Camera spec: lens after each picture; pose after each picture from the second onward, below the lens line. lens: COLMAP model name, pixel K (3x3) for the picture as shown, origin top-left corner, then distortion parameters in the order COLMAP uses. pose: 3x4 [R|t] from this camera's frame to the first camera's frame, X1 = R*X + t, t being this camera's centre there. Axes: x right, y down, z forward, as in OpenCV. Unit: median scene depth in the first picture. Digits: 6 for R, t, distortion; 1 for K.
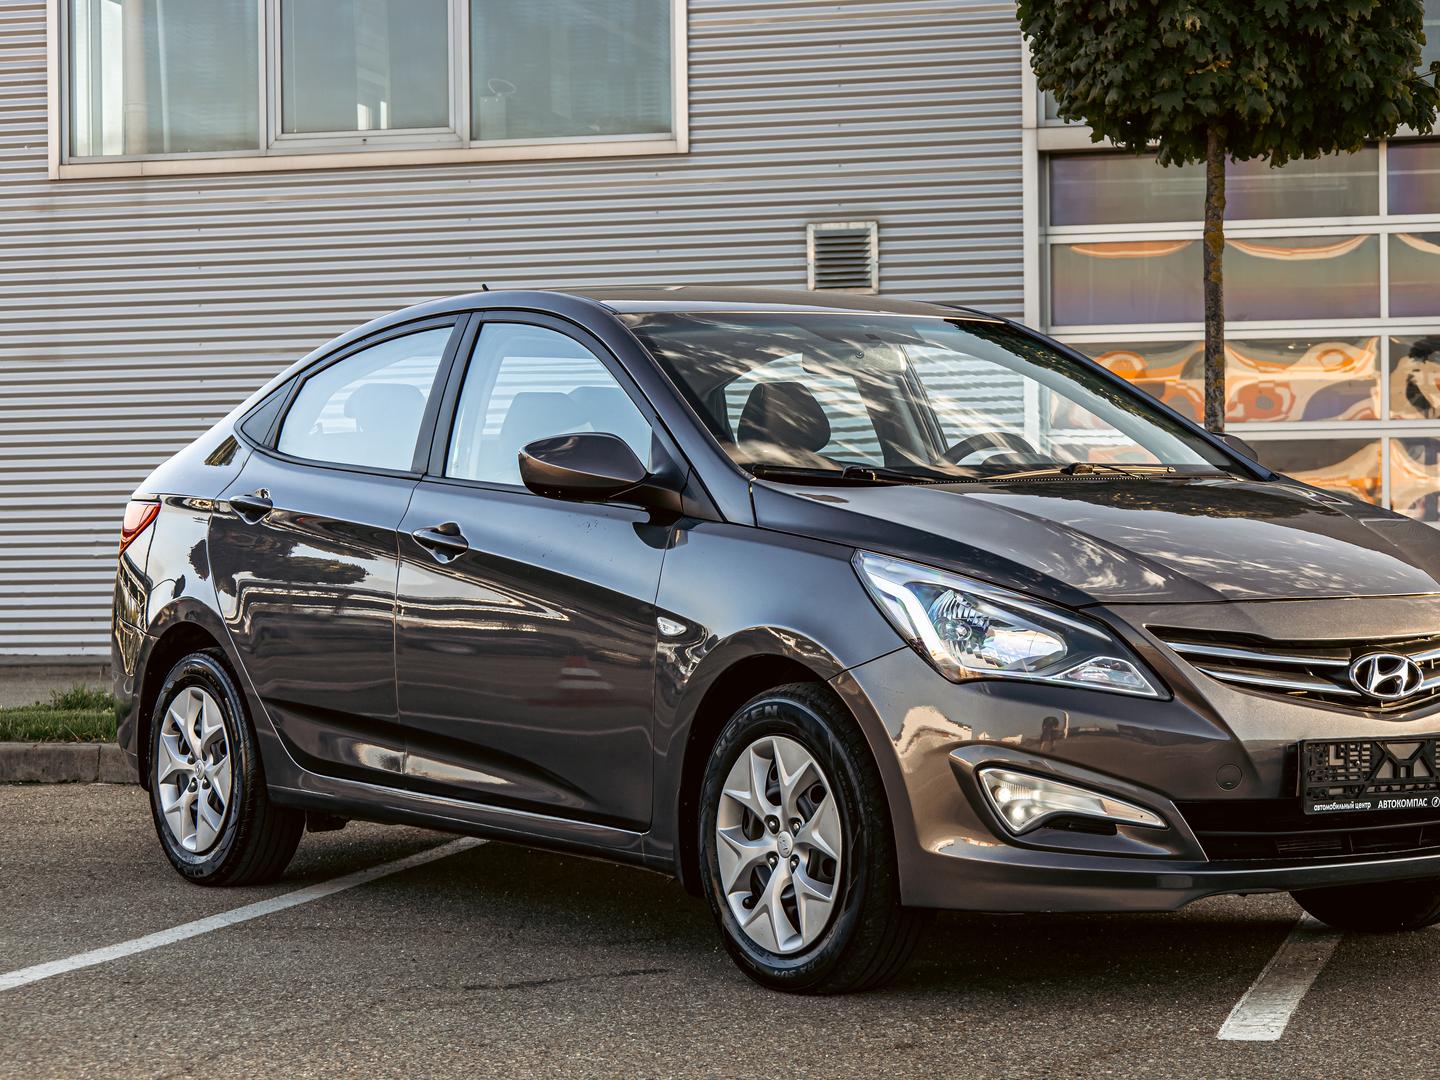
lens RADIAL K [[3707.9, 0, 721.9], [0, 3707.9, 527.4], [0, 0, 1]] dist [0.049284, 0.000000]
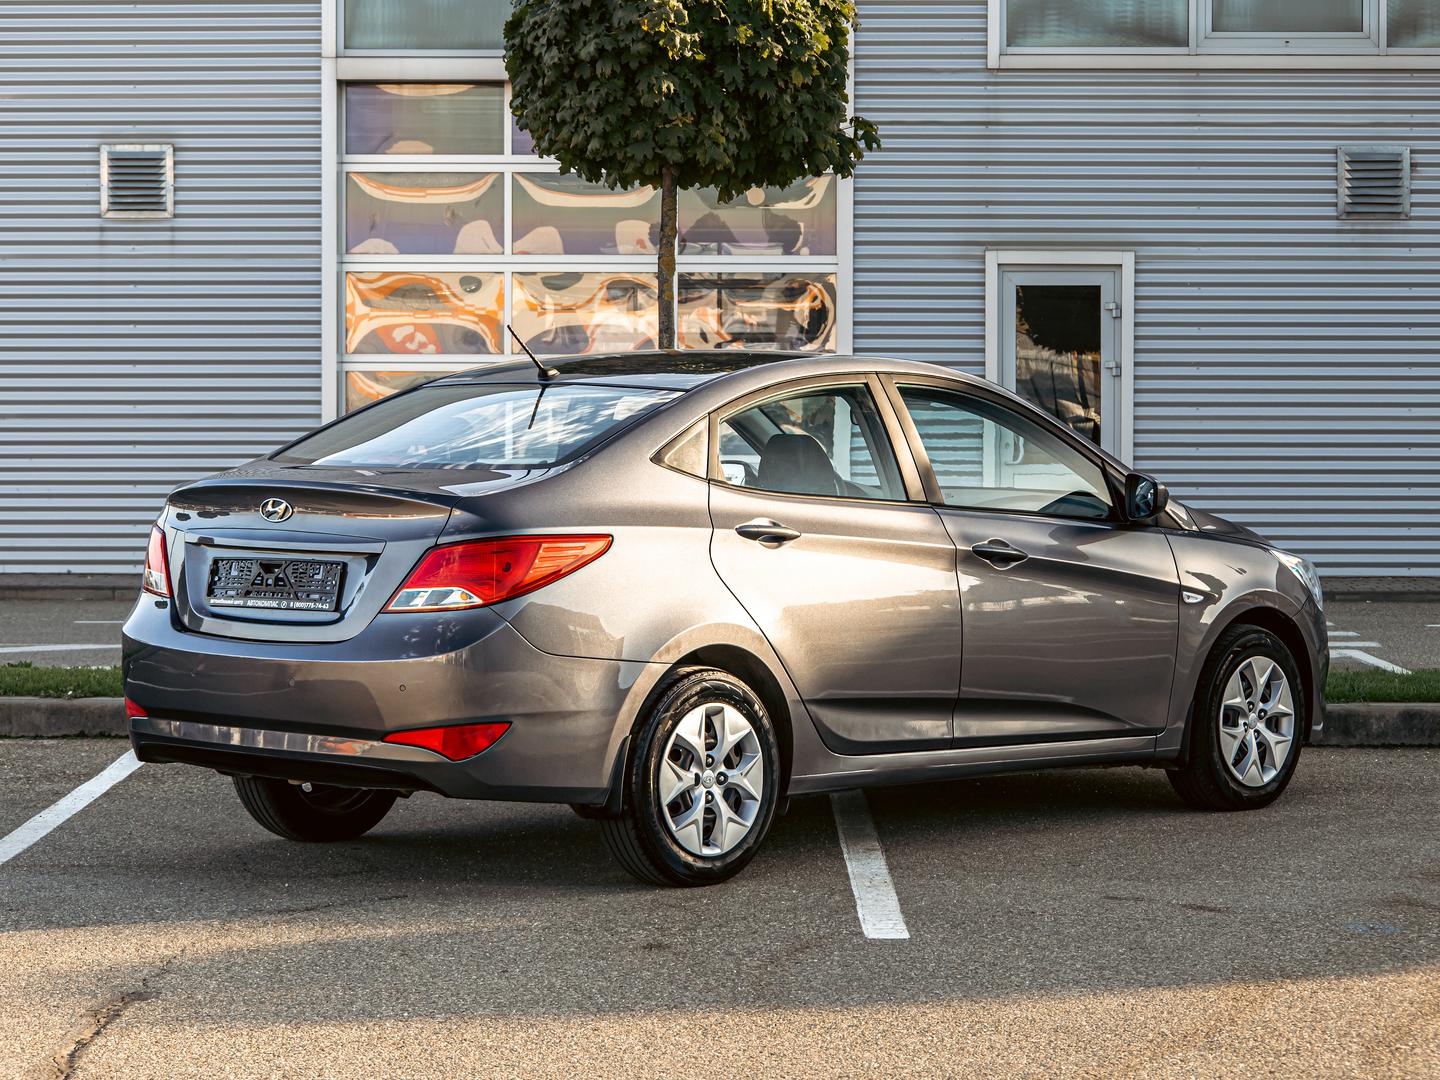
lens RADIAL K [[3726.8, 0, 718.7], [0, 3726.8, 539.3], [0, 0, 1]] dist [-0.019554, 0.000000]
pose [[0.981464, 0.010035, 0.191384, -0.180902], [-0.014542, 0.999649, 0.022158, -0.042528], [-0.191094, -0.024531, 0.981265, -0.364142]]
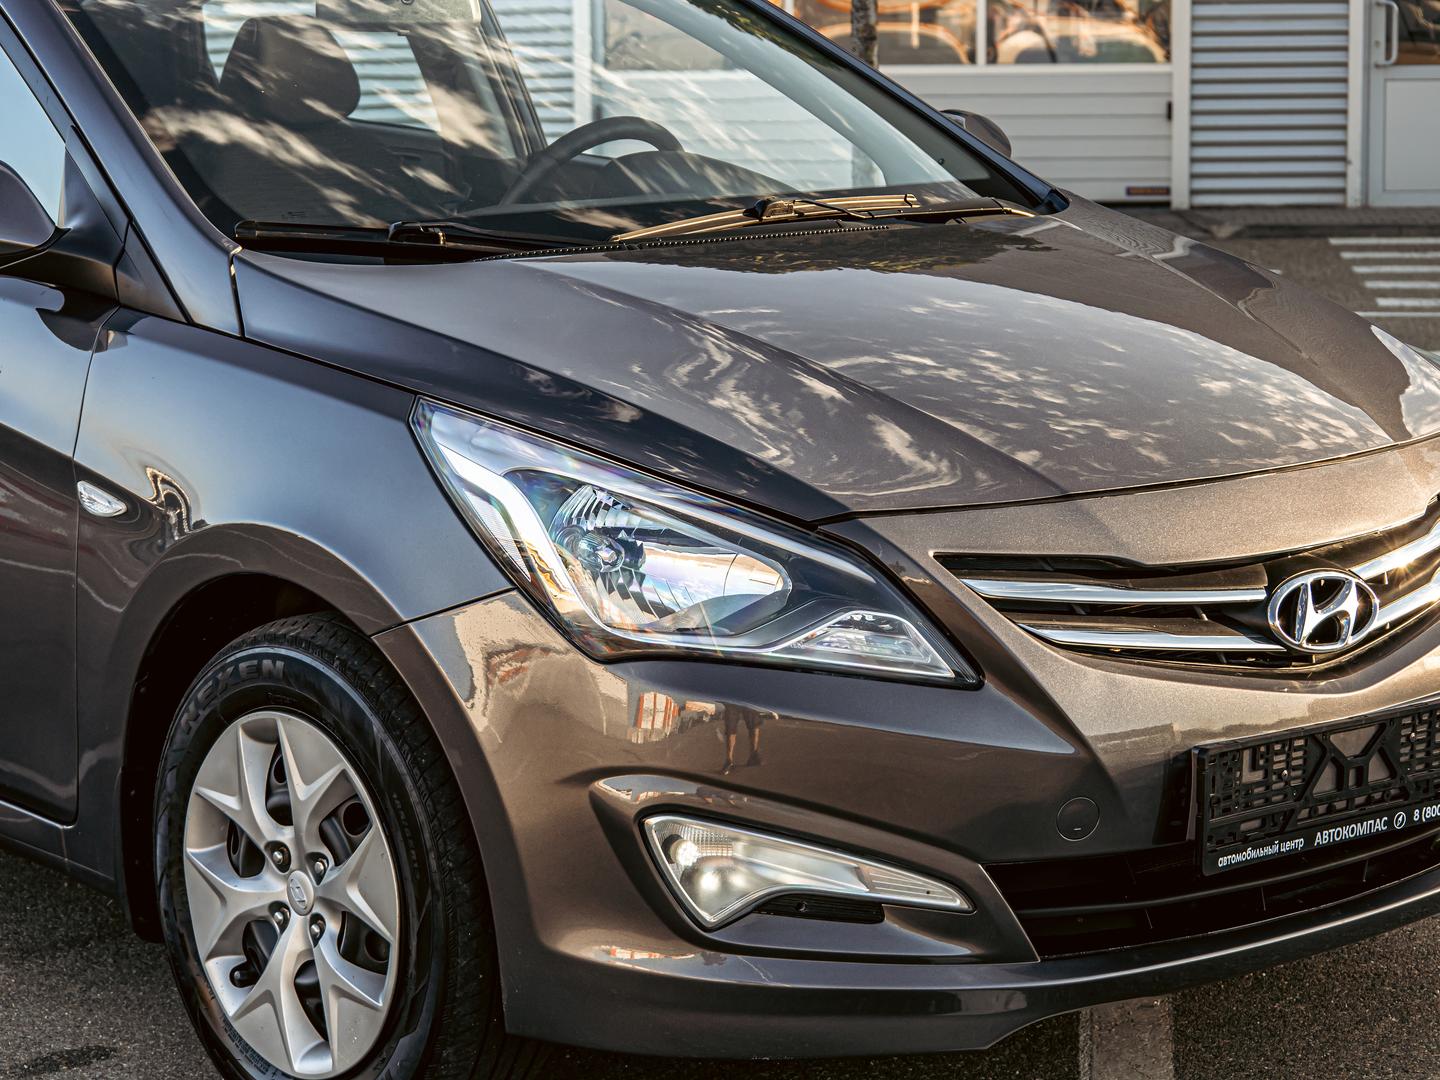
lens RADIAL K [[3707.9, 0, 714.2], [0, 3707.9, 542.8], [0, 0, 1]] dist [0.049284, 0.000000]
pose [[0.991936, -0.017944, 0.125460, 0.008580], [-0.000236, 0.989663, 0.143413, -0.049347], [-0.126737, -0.142286, 0.981678, 0.390587]]
